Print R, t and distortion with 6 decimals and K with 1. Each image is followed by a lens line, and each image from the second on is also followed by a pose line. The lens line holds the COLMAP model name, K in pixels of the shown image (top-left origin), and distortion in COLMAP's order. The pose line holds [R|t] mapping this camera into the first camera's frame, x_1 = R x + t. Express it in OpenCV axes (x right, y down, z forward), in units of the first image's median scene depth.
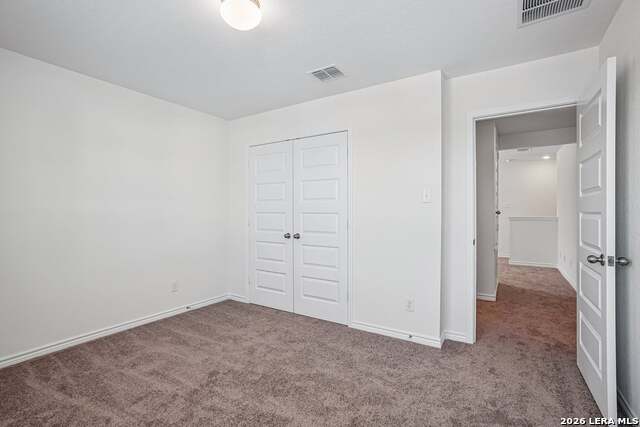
lens RADIAL K [[300.8, 0, 319.6], [0, 300.8, 210.2], [0, 0, 1]] dist [-0.046352, 0.030517]
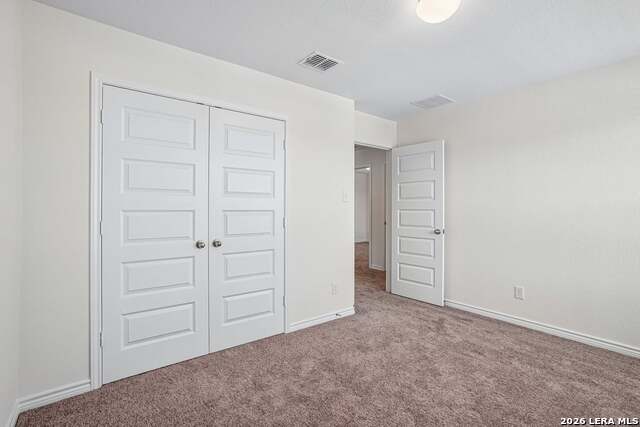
lens RADIAL K [[300.8, 0, 319.6], [0, 300.8, 210.2], [0, 0, 1]] dist [-0.046352, 0.030517]
pose [[0.327107, -0.002504, 0.944984, -0.807902], [-0.008765, 0.999945, 0.005684, 0.001521], [-0.944947, -0.010142, 0.327068, 0.650035]]
